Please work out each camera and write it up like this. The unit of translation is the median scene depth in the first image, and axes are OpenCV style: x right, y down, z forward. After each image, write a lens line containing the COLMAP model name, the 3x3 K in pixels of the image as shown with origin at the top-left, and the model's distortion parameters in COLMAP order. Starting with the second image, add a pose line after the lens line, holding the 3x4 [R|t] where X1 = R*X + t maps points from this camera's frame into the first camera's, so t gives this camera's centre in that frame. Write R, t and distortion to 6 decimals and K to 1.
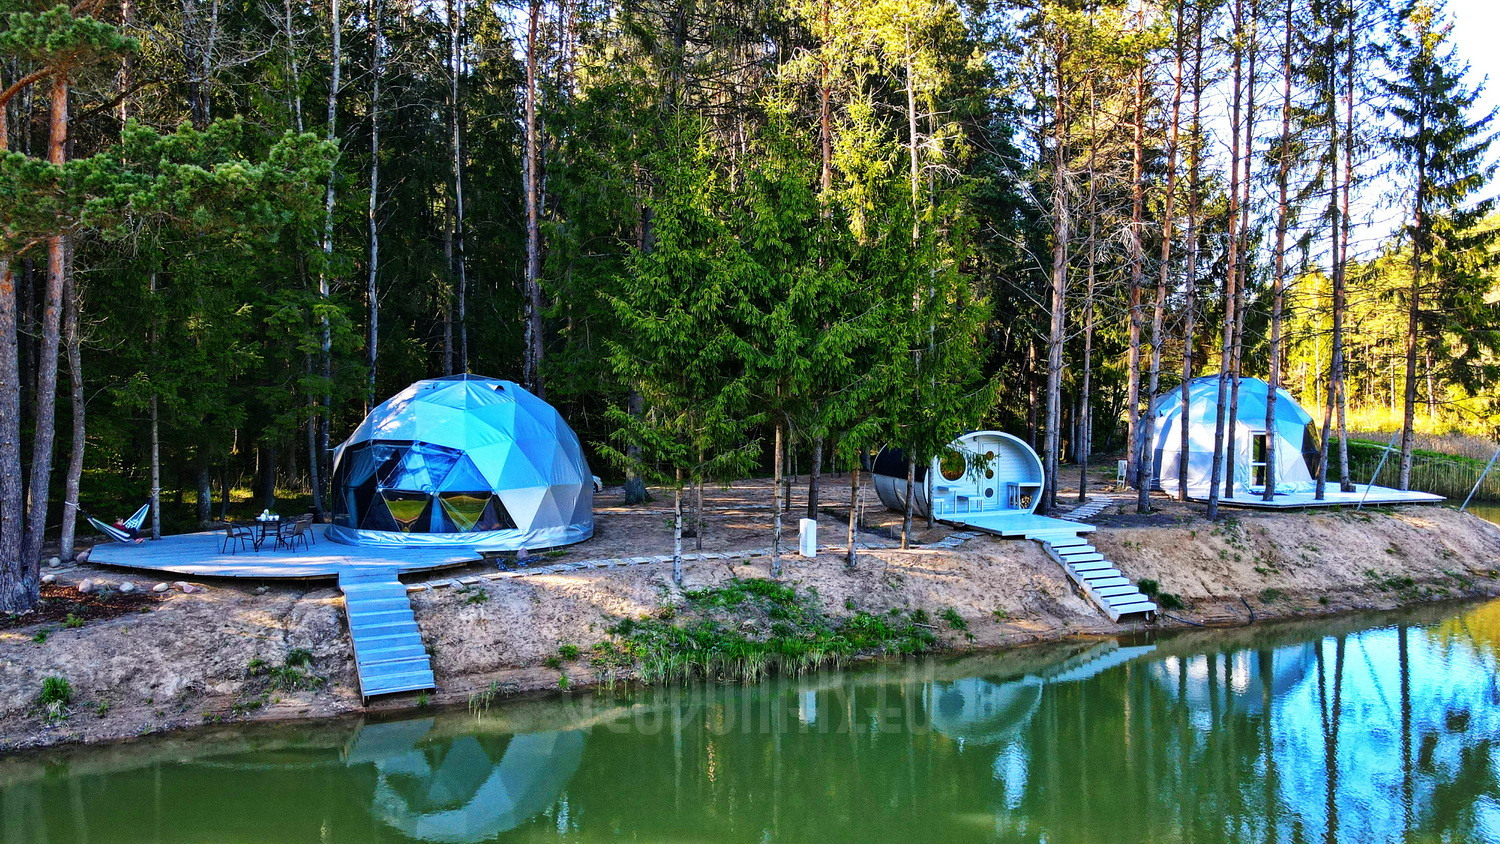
lens RADIAL K [[1102.2, 0, 746.6], [0, 1102.2, 423.5], [0, 0, 1]] dist [0.009067, 0.018217]
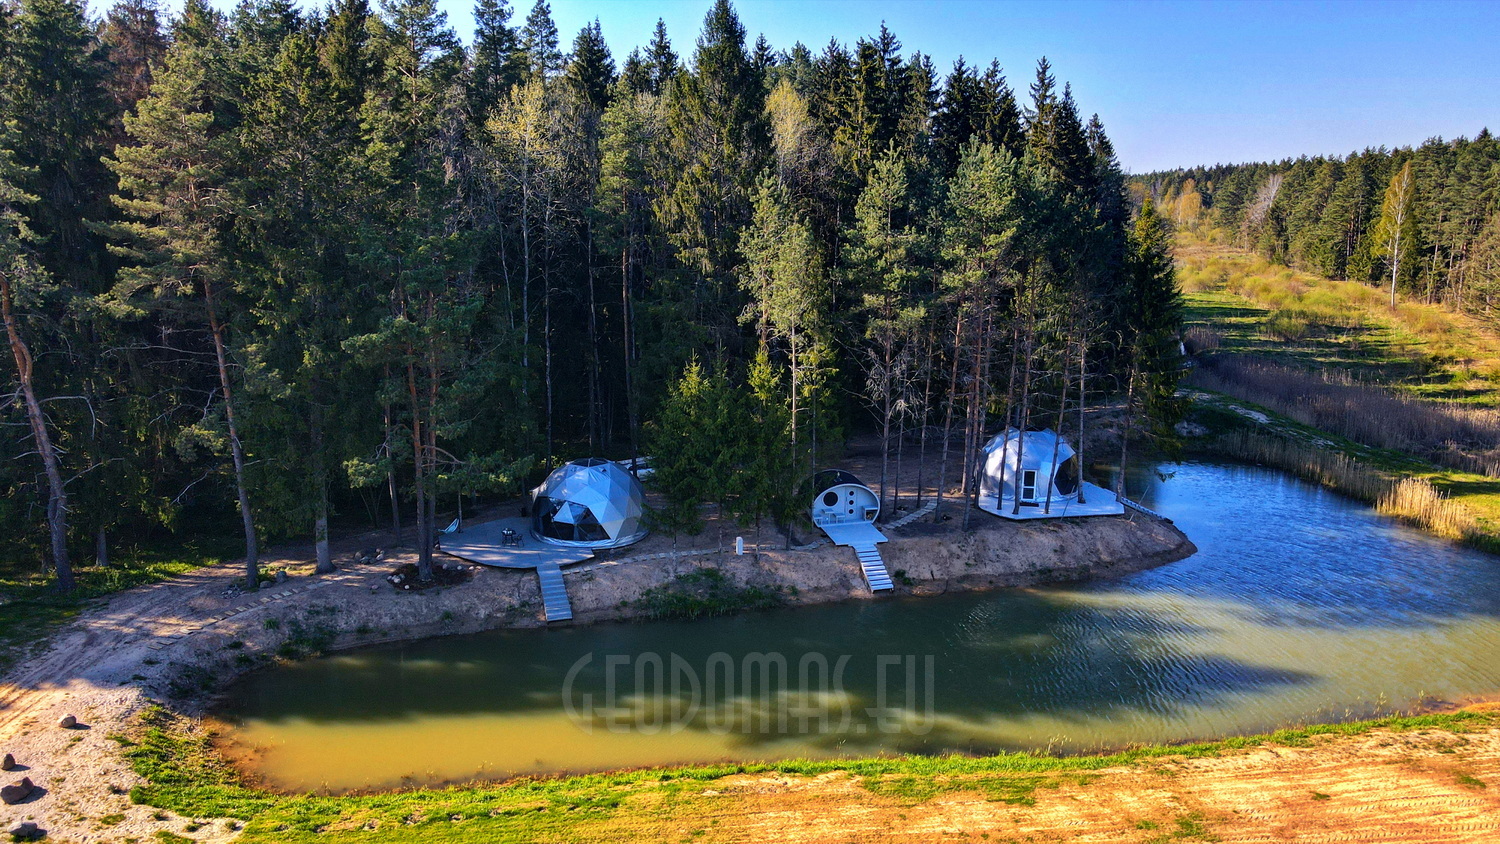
lens RADIAL K [[1102.2, 0, 747.2], [0, 1102.2, 422.6], [0, 0, 1]] dist [0.009067, 0.018217]
pose [[0.987200, 0.035363, -0.155515, 0.422543], [-0.006906, 0.983671, 0.179845, -0.559638], [0.159335, -0.176469, 0.971324, -1.145340]]
